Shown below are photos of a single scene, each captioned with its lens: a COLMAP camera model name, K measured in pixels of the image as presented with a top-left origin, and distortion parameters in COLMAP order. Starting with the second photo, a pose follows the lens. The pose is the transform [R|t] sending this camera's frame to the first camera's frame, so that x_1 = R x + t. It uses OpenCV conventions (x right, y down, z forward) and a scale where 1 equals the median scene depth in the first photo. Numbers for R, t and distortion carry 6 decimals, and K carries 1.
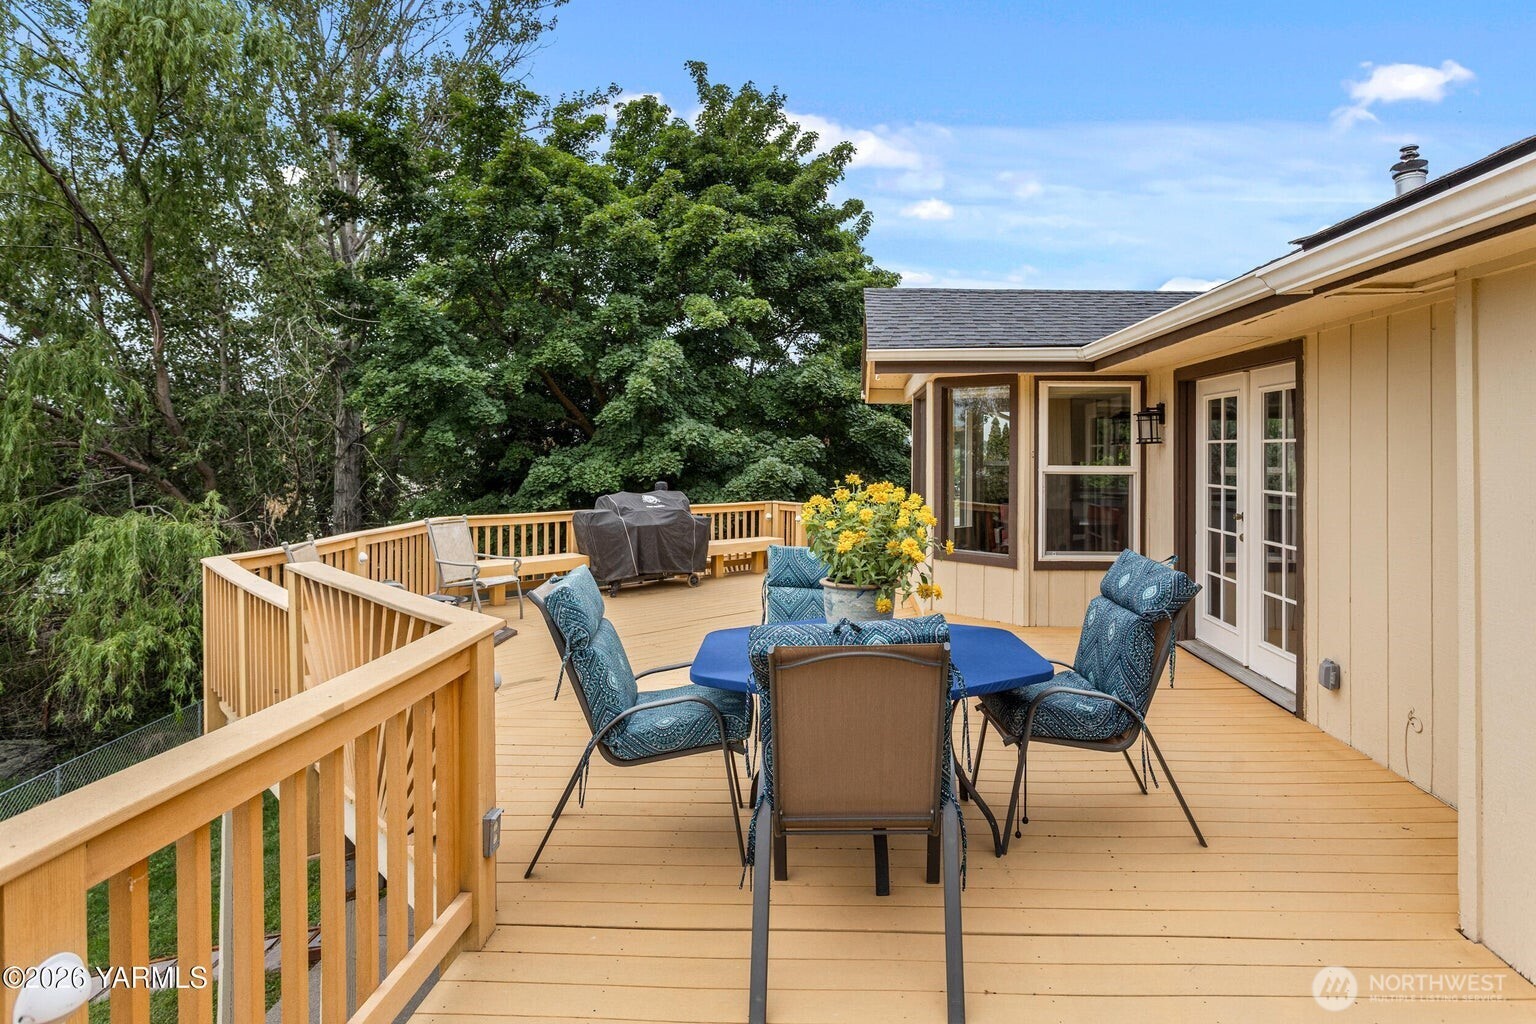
lens RADIAL K [[864.1, 0, 767.8], [0, 864.1, 457.6], [0, 0, 1]] dist [-0.016693, 0.000287]
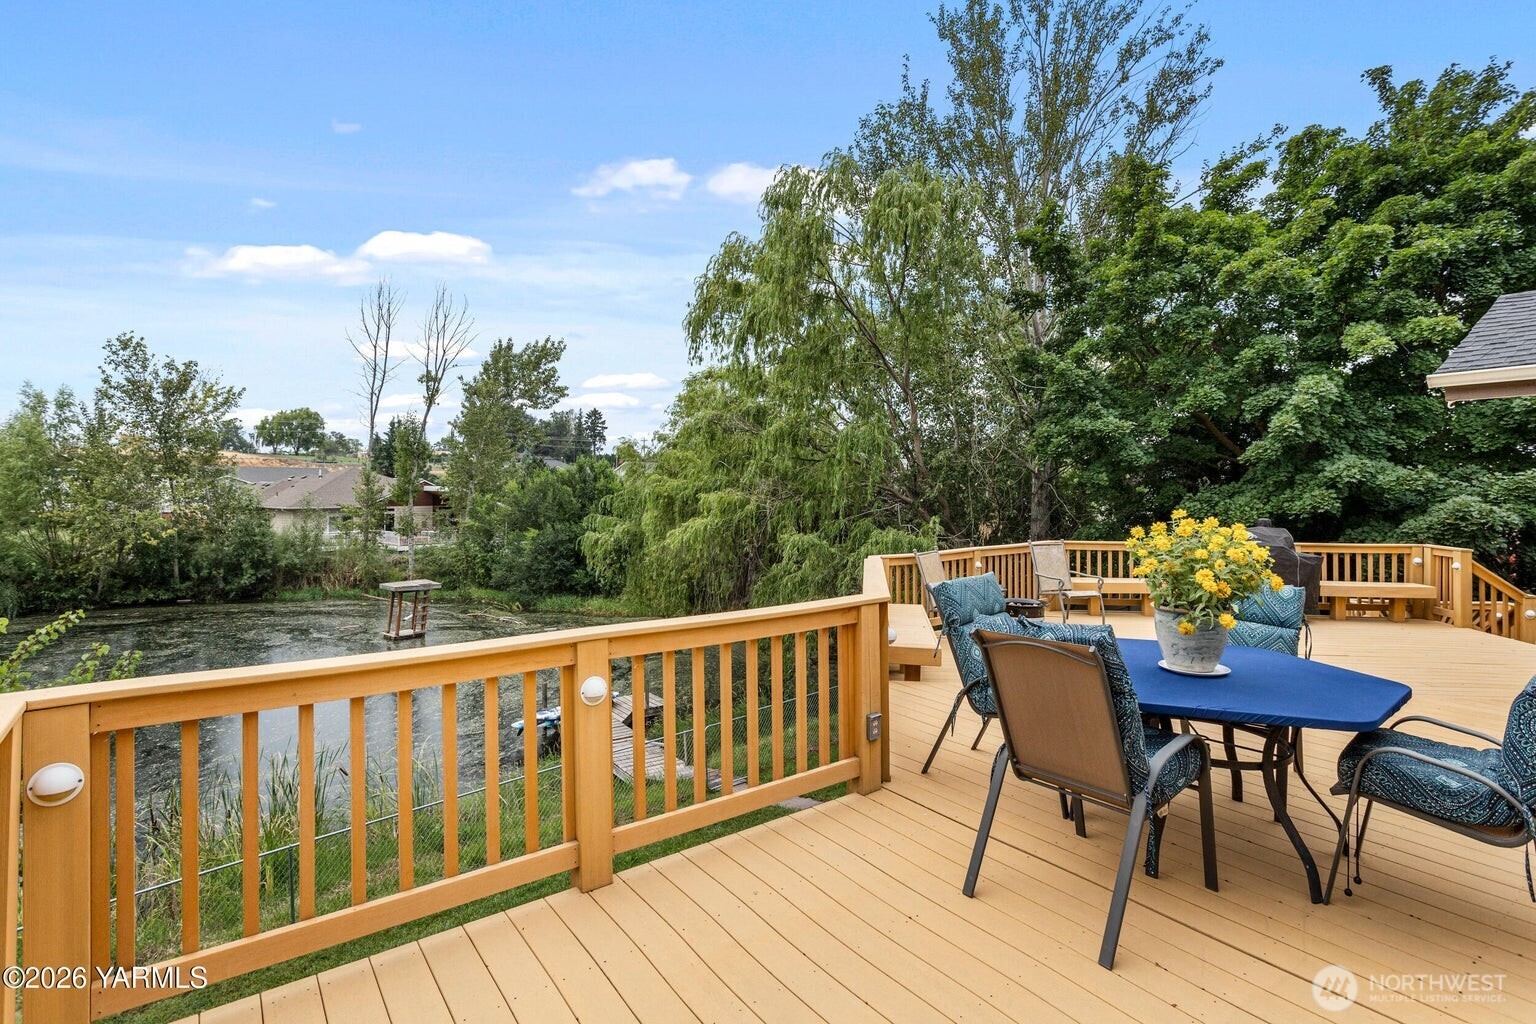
lens RADIAL K [[737.2, 0, 768.0], [0, 737.2, 512.0], [0, 0, 1]] dist [-0.018863, 0.000124]
pose [[0.611566, 0.023947, -0.790831, 0.154048], [-0.004592, 0.999632, 0.026719, -0.000366], [0.791180, -0.012709, 0.611451, 0.001150]]
